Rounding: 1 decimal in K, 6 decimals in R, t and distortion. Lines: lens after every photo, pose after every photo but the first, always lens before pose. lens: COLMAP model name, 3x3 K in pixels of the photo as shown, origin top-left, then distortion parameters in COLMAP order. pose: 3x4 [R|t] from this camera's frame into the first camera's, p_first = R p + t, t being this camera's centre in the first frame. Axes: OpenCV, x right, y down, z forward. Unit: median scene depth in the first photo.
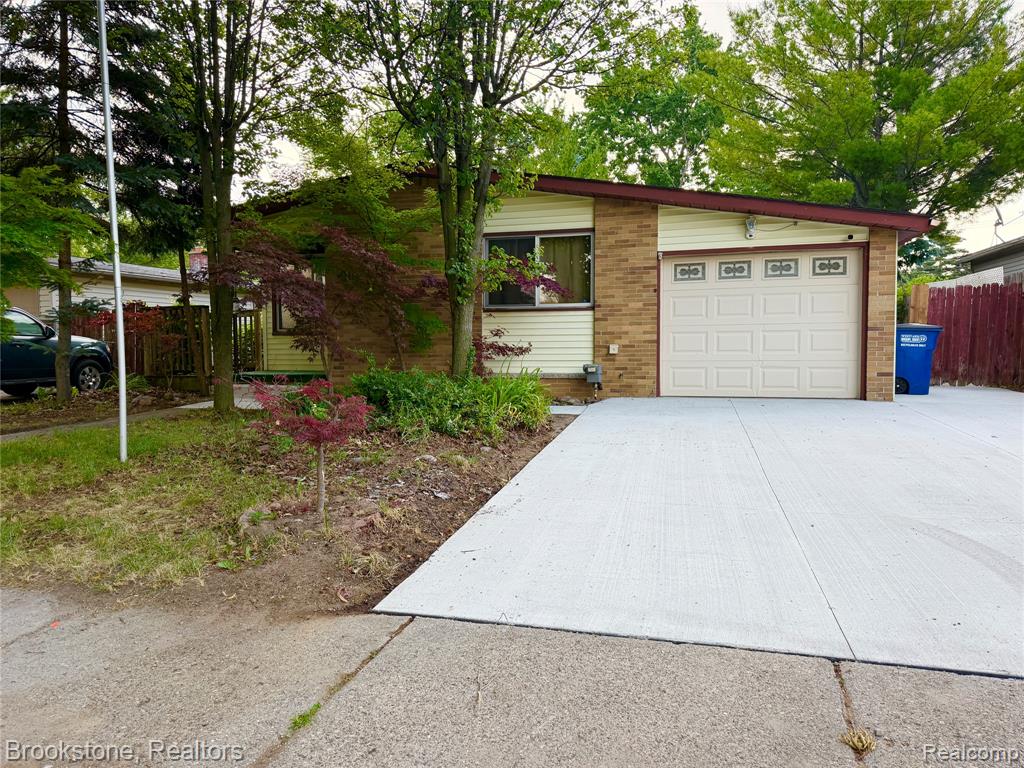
lens RADIAL K [[730.1, 0, 510.4], [0, 730.1, 387.6], [0, 0, 1]] dist [0.029220, -0.018263]
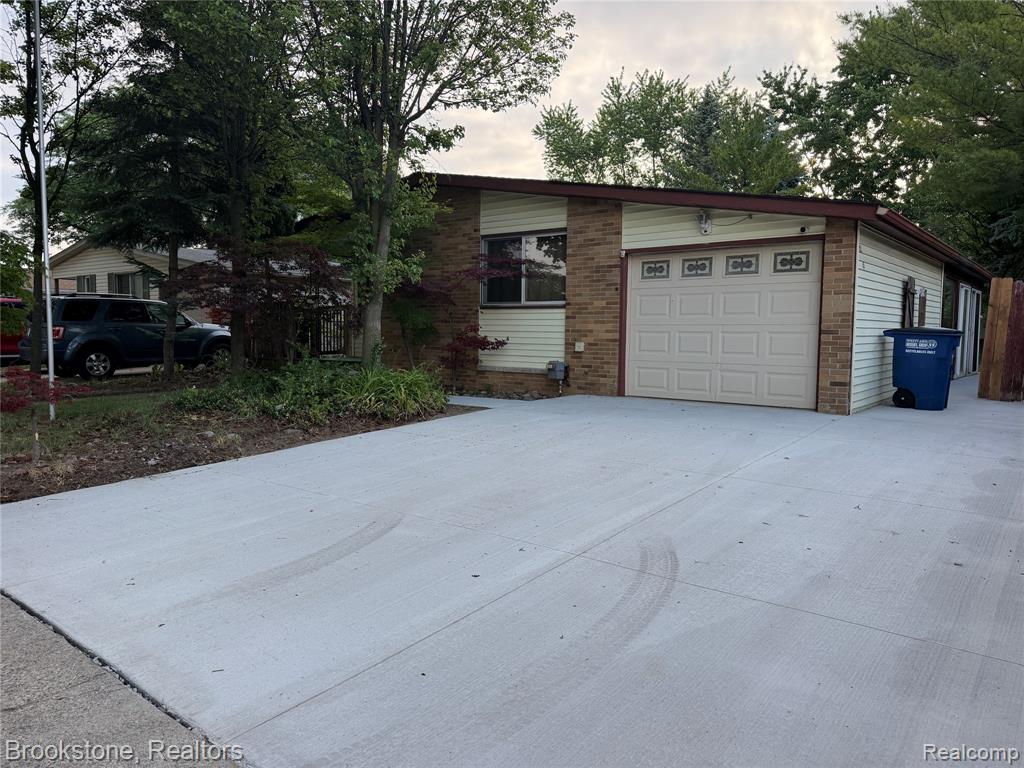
lens RADIAL K [[730.1, 0, 511.8], [0, 730.1, 382.2], [0, 0, 1]] dist [0.029220, -0.018263]
pose [[0.918960, 0.046003, -0.391659, 0.458682], [-0.042068, 0.998941, 0.018629, -0.018691], [0.392101, -0.000643, 0.919922, 0.031171]]
